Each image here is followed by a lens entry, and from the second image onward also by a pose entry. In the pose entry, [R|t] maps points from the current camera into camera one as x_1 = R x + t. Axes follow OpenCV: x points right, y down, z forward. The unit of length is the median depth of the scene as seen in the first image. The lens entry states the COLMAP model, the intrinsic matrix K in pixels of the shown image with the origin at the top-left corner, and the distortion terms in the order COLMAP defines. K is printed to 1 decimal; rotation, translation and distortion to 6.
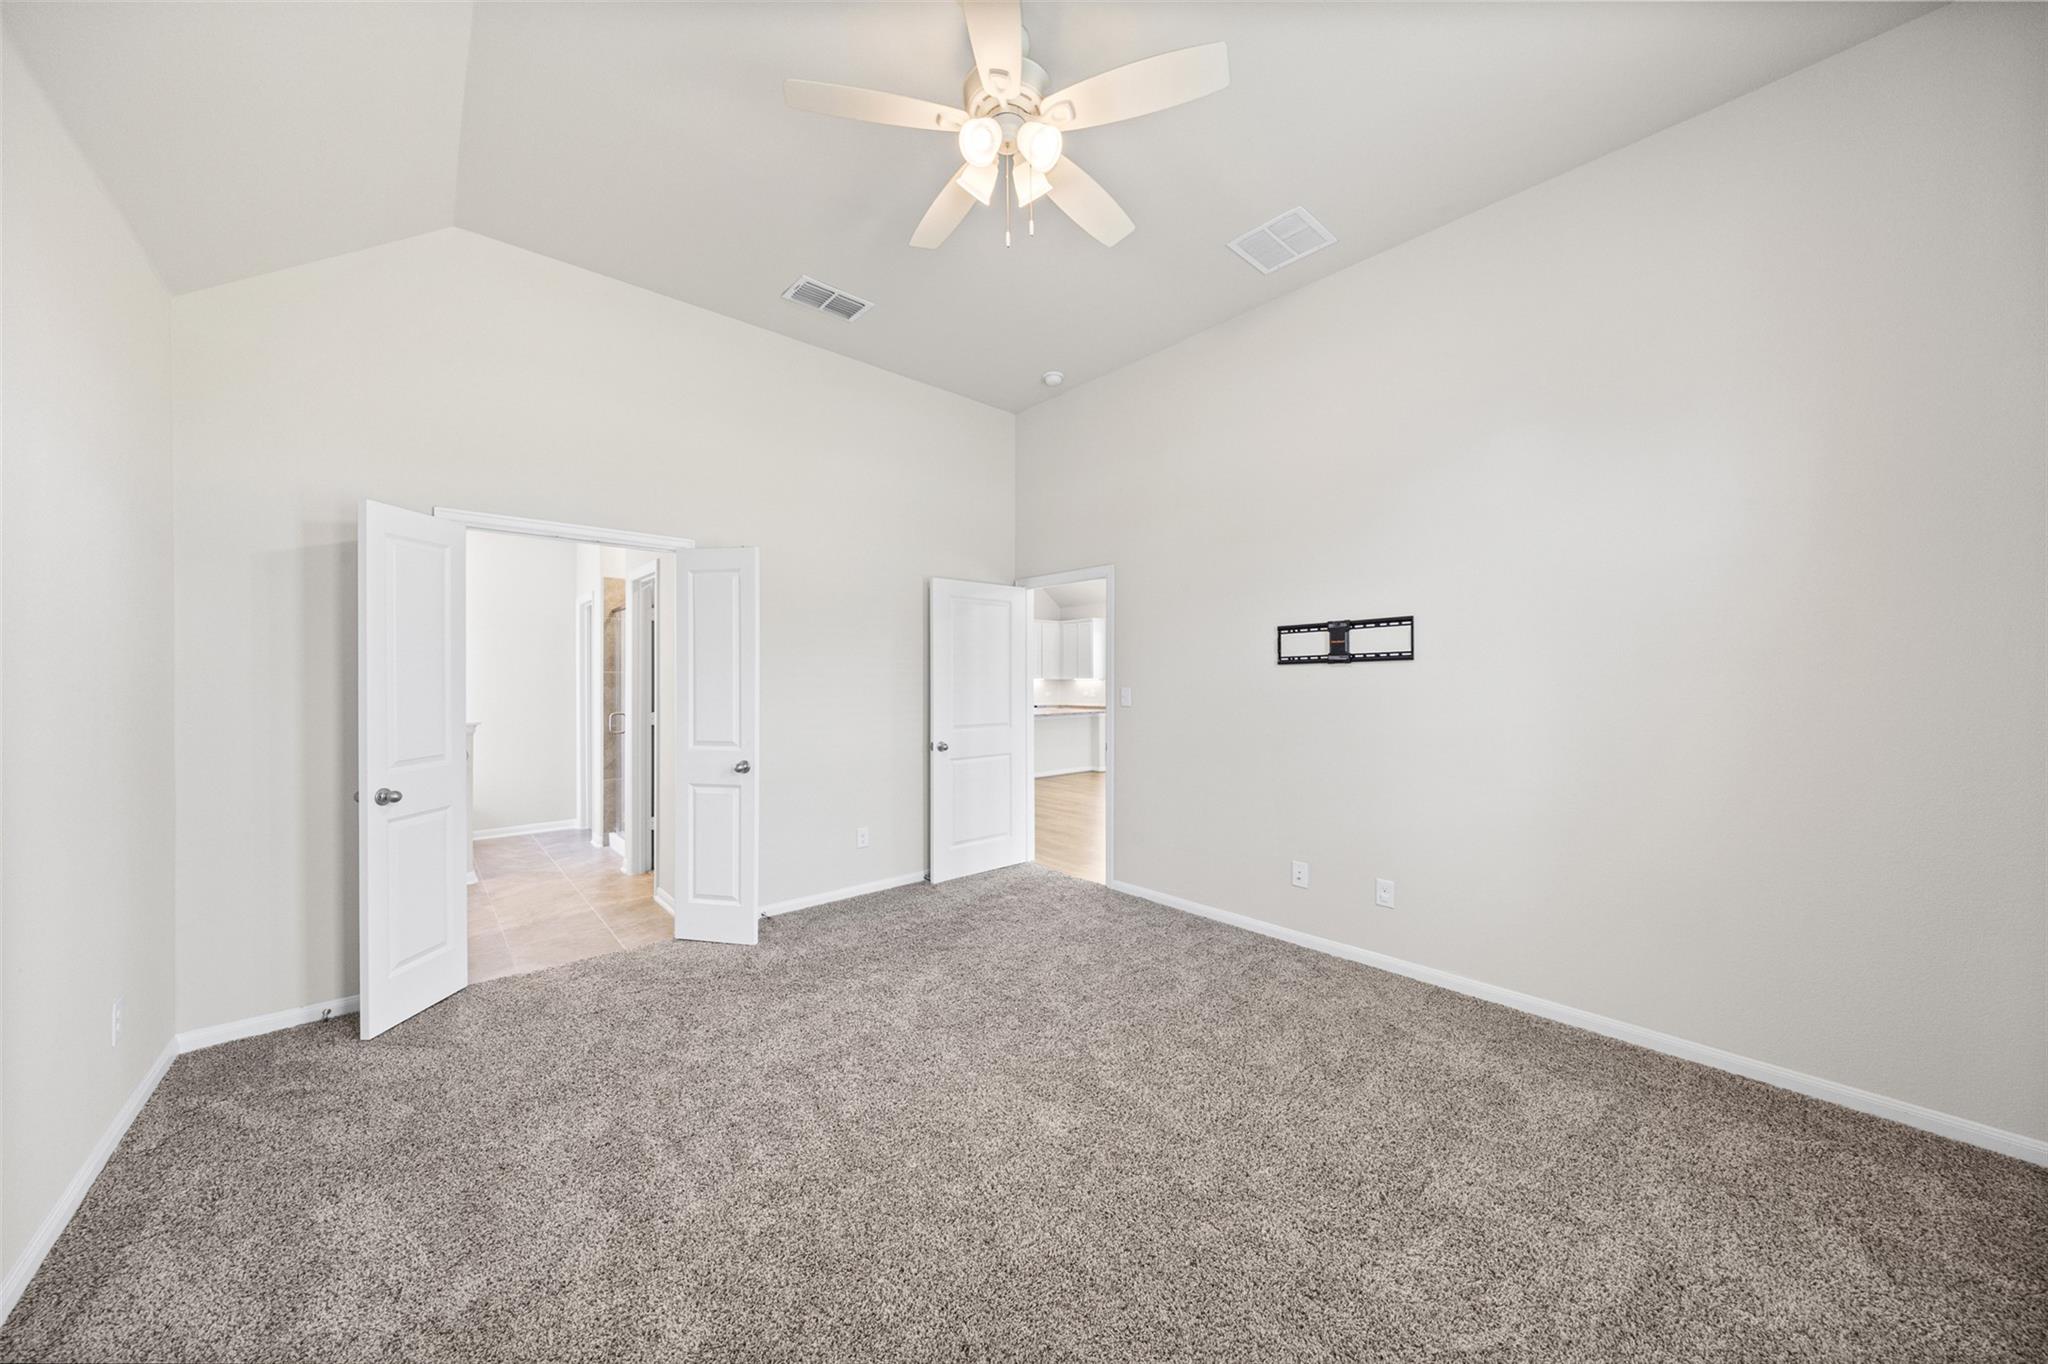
lens RADIAL K [[709.2, 0, 1024.0], [0, 709.2, 682.0], [0, 0, 1]] dist [-0.001322, 0.000226]
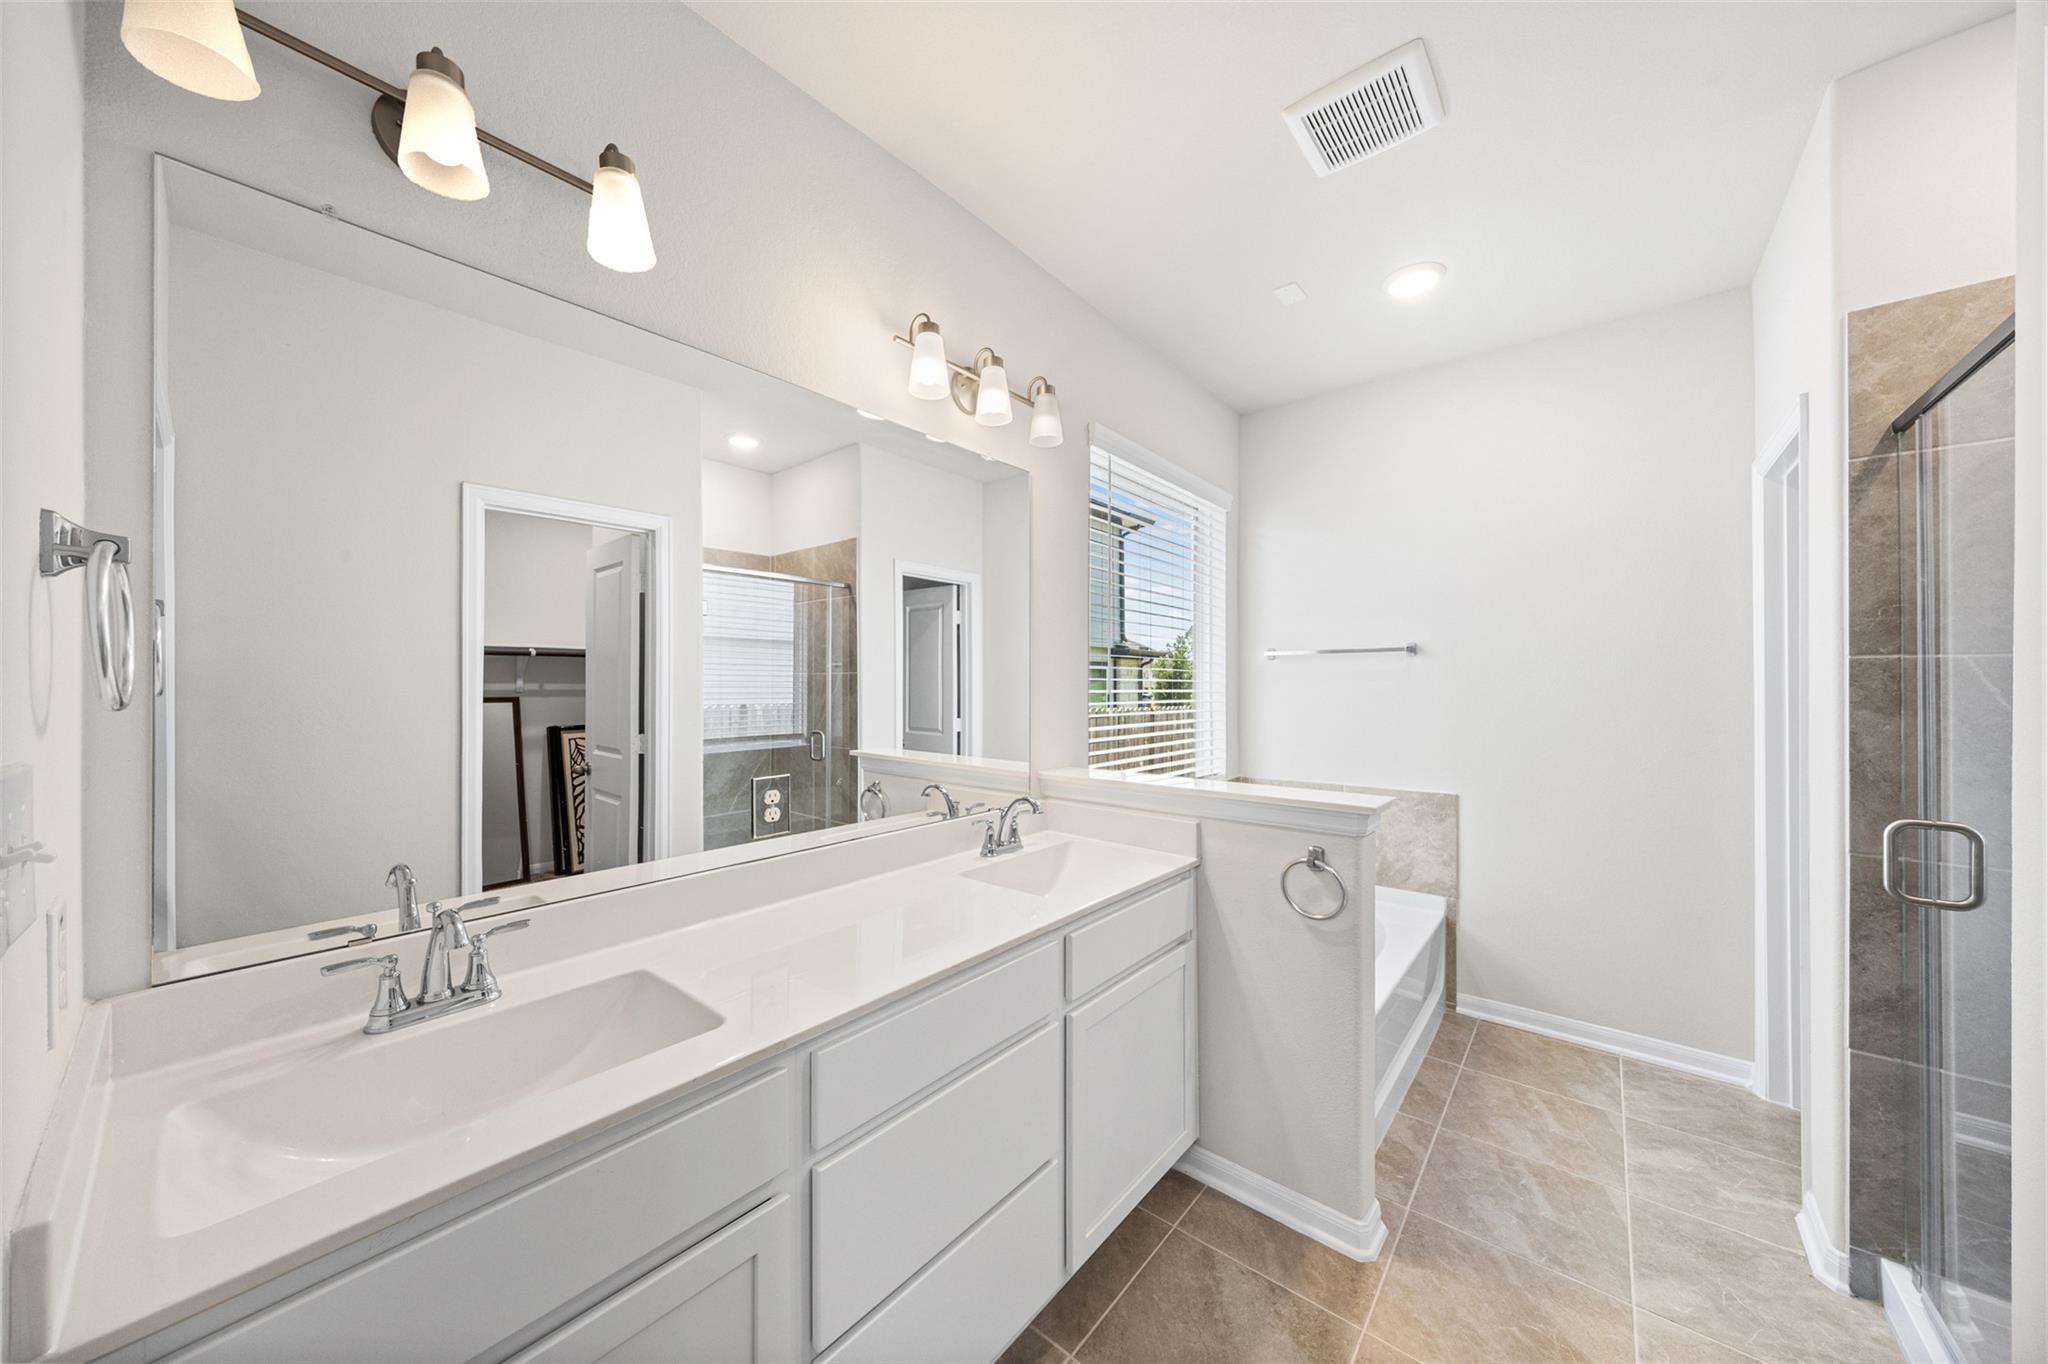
lens RADIAL K [[709.2, 0, 1024.0], [0, 709.2, 682.0], [0, 0, 1]] dist [-0.001322, 0.000226]
pose [[0.169598, -0.003606, -0.985507, -0.376055], [-0.000791, 0.999992, -0.003795, -0.003659], [0.985513, 0.001423, 0.169594, 0.635617]]
